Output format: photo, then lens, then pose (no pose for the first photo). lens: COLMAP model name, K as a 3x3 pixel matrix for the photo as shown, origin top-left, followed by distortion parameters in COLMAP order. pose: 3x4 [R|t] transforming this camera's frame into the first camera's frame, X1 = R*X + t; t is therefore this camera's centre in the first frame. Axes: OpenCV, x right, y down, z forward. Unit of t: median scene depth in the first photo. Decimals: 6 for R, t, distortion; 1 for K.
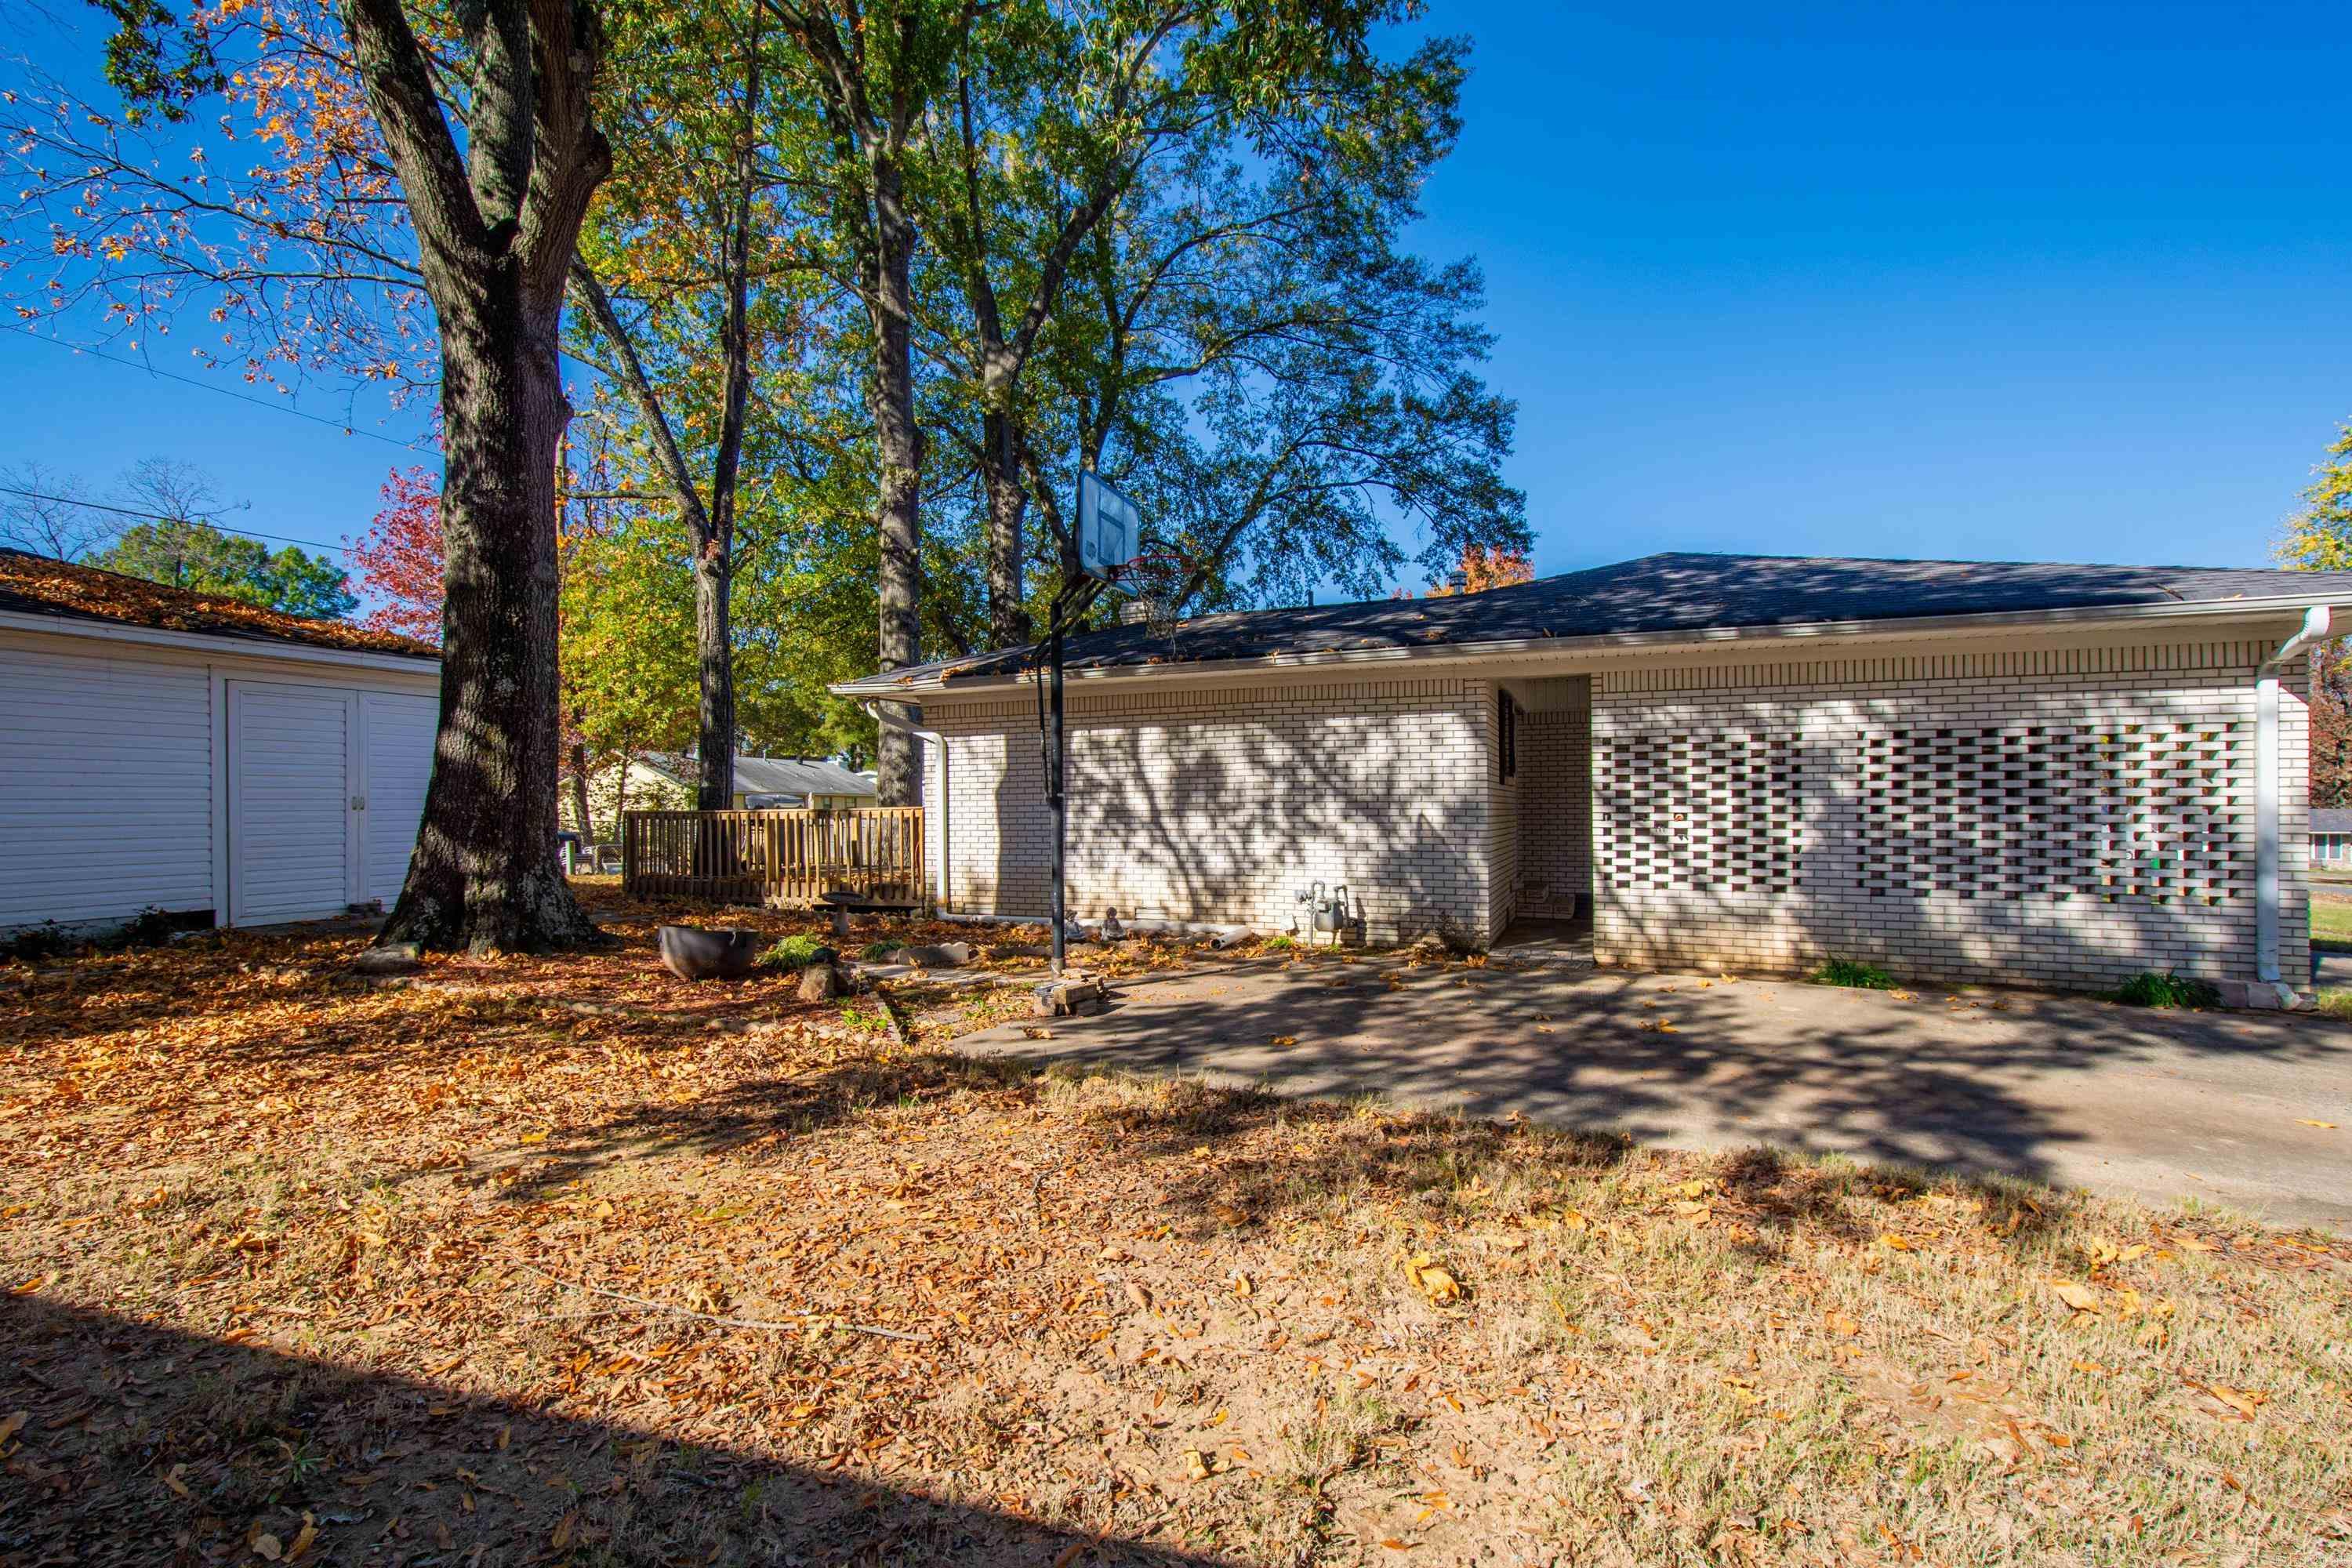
lens RADIAL K [[1117.3, 0, 1176.1], [0, 1117.3, 794.0], [0, 0, 1]] dist [0.015604, 0.000141]
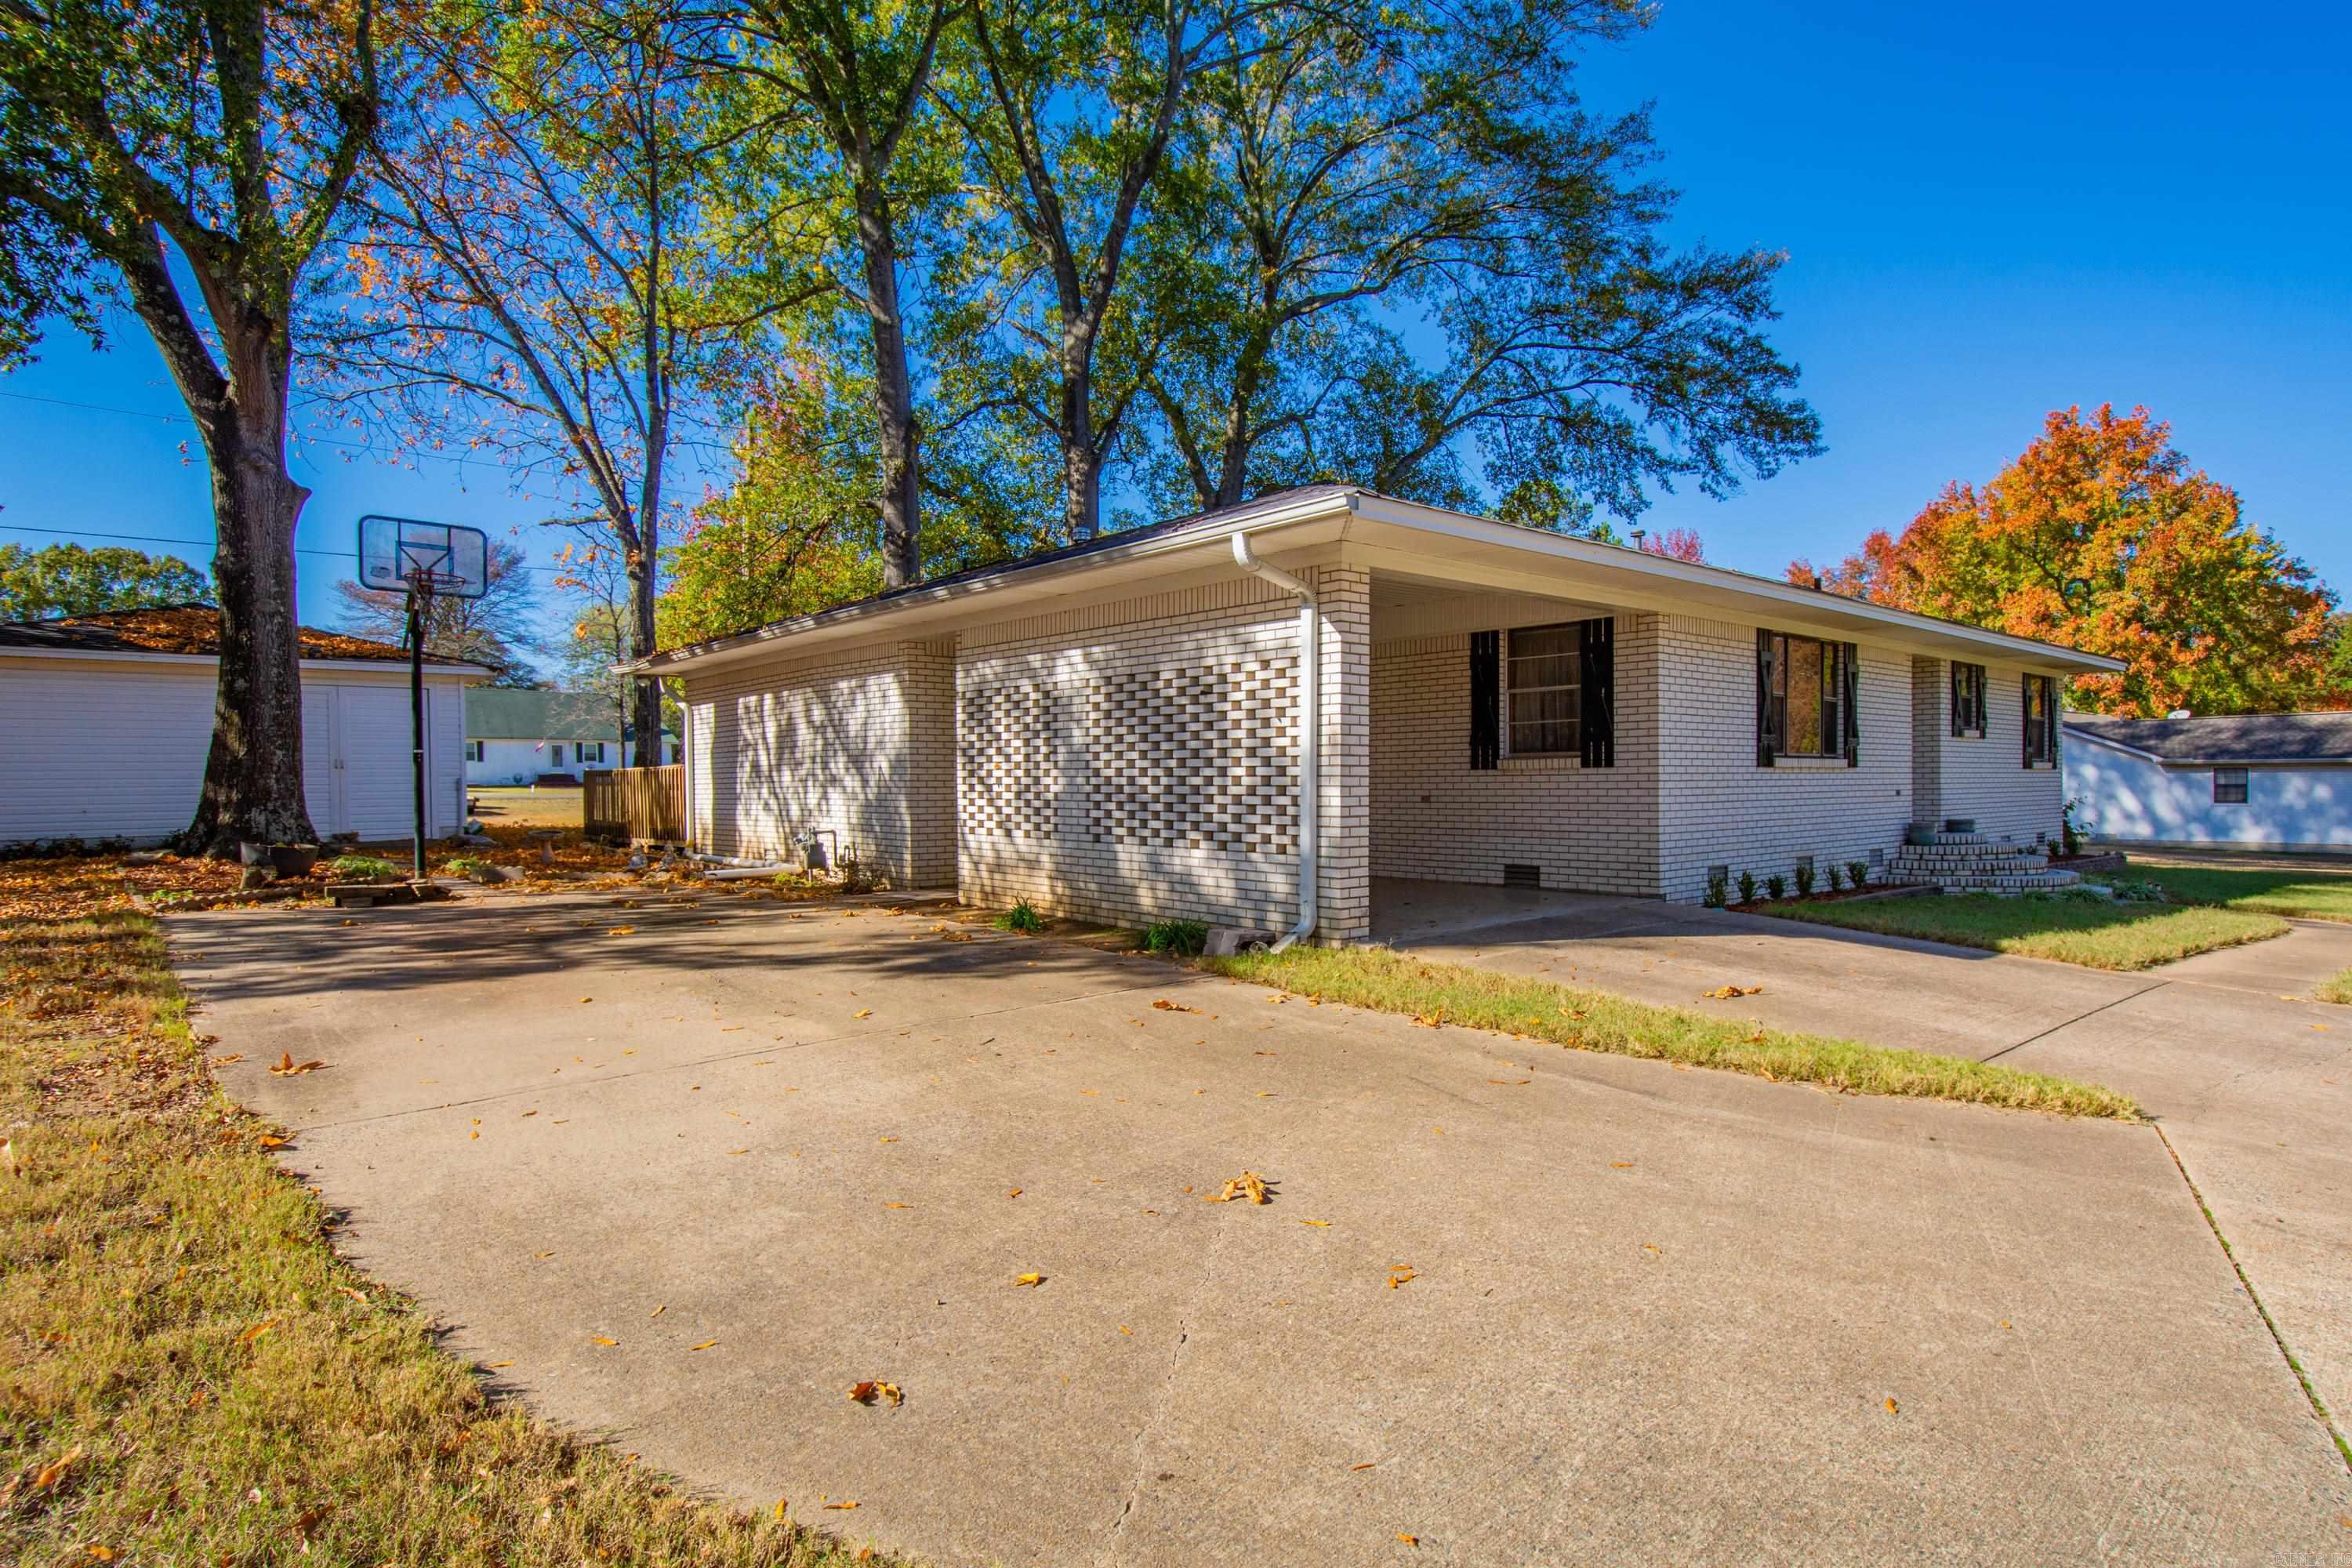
lens RADIAL K [[1238.4, 0, 1186.9], [0, 1238.4, 777.3], [0, 0, 1]] dist [0.018601, 0.001109]
pose [[0.901149, -0.006779, -0.433456, 1.133408], [0.014678, 0.999782, 0.014881, 0.016651], [0.433261, -0.019772, 0.901052, 0.037942]]
